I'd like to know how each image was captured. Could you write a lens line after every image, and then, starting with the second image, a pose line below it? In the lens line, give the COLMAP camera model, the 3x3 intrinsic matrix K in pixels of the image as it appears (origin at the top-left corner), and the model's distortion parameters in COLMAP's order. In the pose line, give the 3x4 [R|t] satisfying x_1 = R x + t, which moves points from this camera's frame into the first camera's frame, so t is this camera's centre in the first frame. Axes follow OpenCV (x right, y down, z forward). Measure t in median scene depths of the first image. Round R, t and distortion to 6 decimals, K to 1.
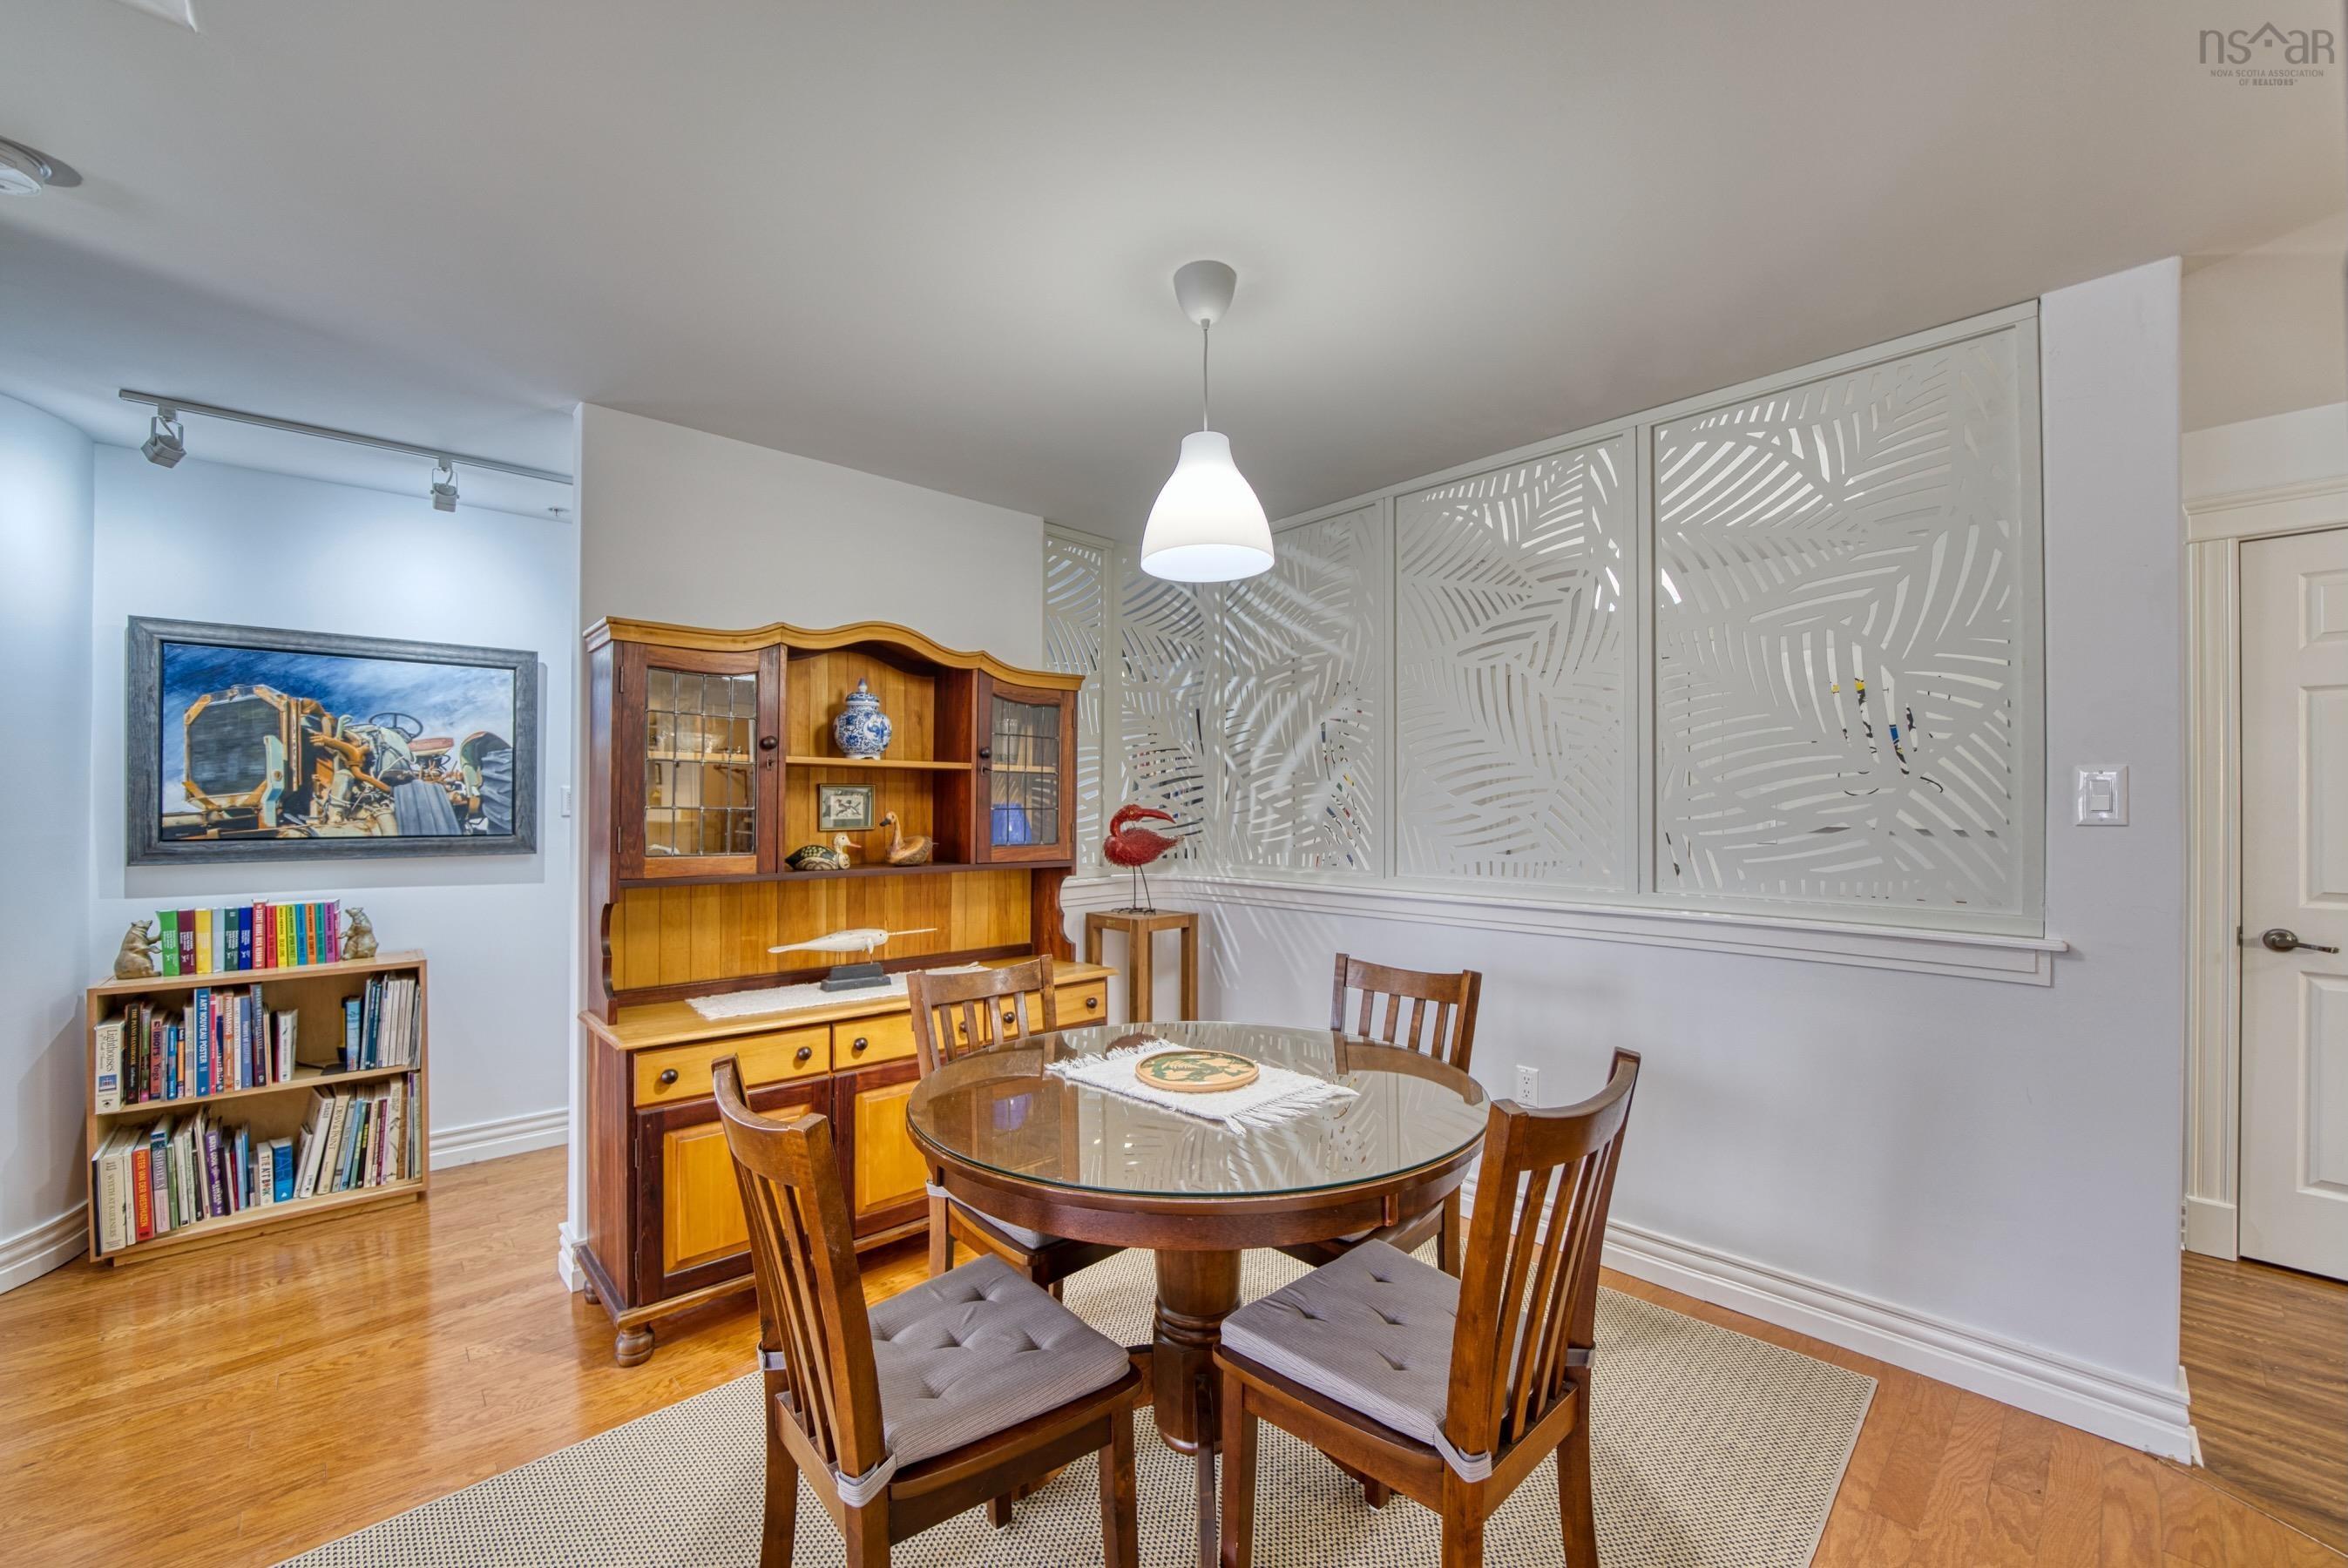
lens RADIAL K [[893.5, 0, 1127.5], [0, 893.5, 785.5], [0, 0, 1]] dist [-0.000676, -0.000137]
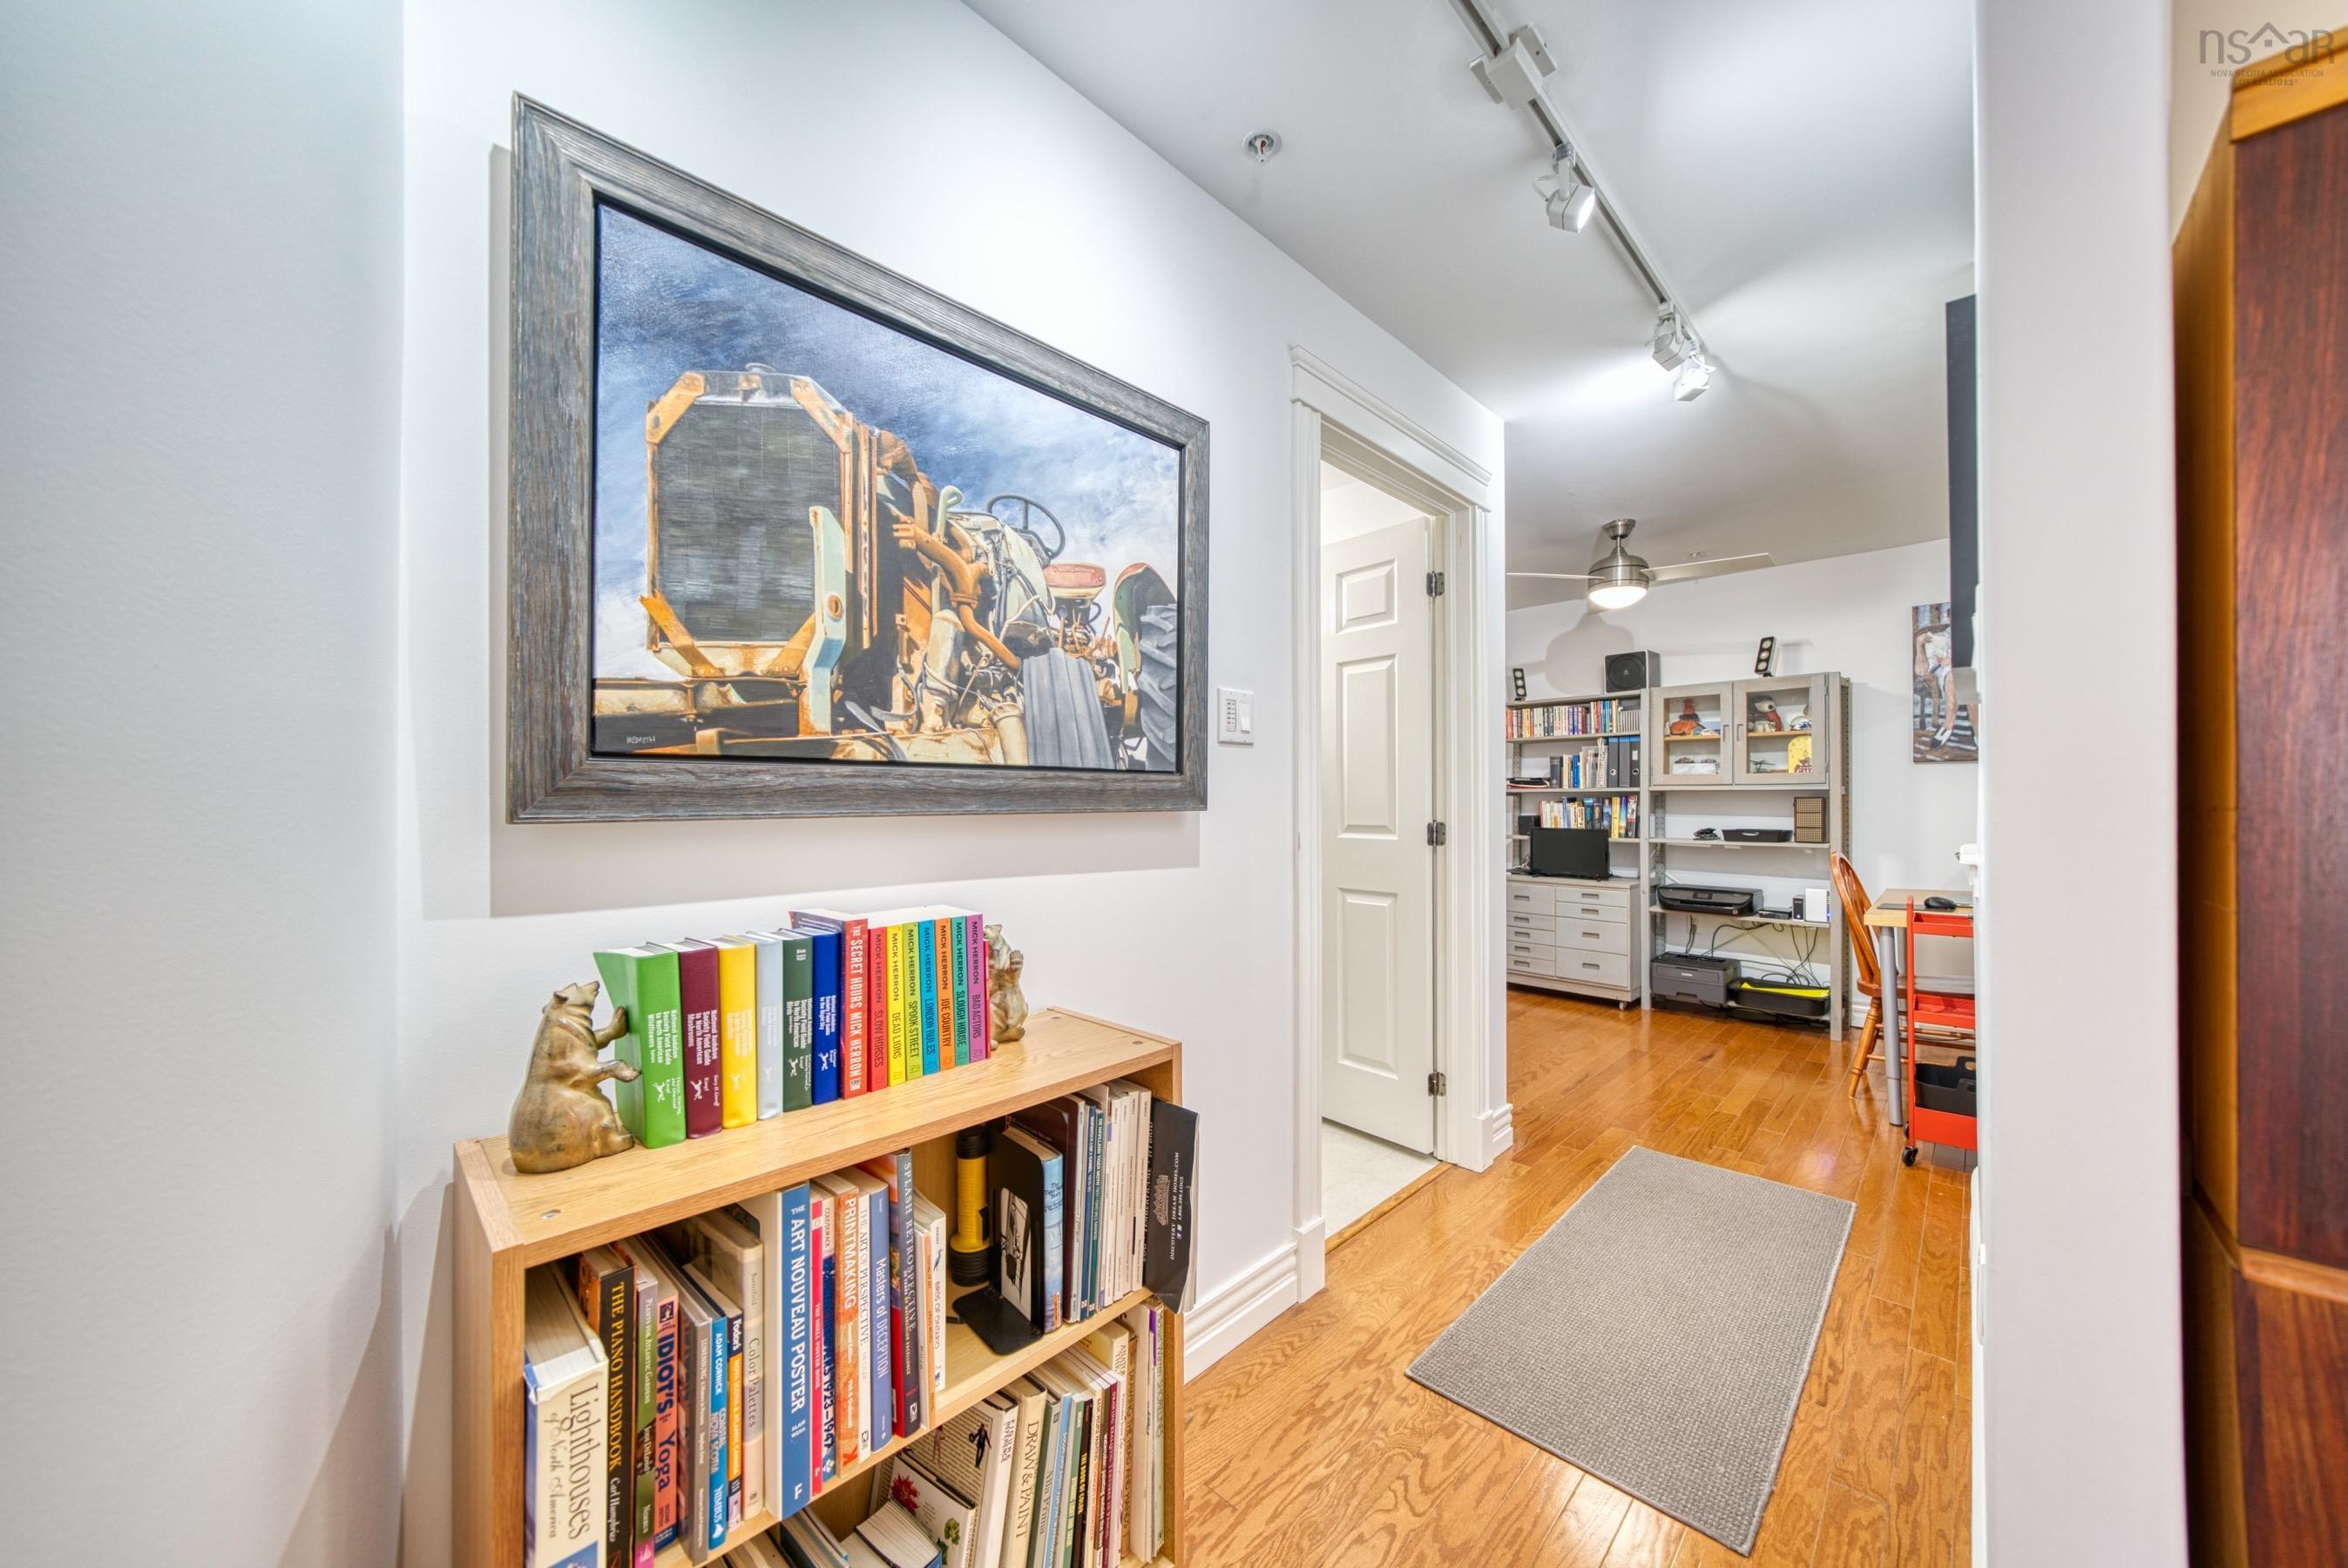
lens RADIAL K [[818.7, 0, 1224.6], [0, 818.7, 778.2], [0, 0, 1]] dist [0.000655, 0.000015]
pose [[0.993762, -0.002161, 0.111503, -0.817144], [0.002725, 0.999984, -0.004905, 0.069503], [-0.111491, 0.005178, 0.993752, 0.608225]]
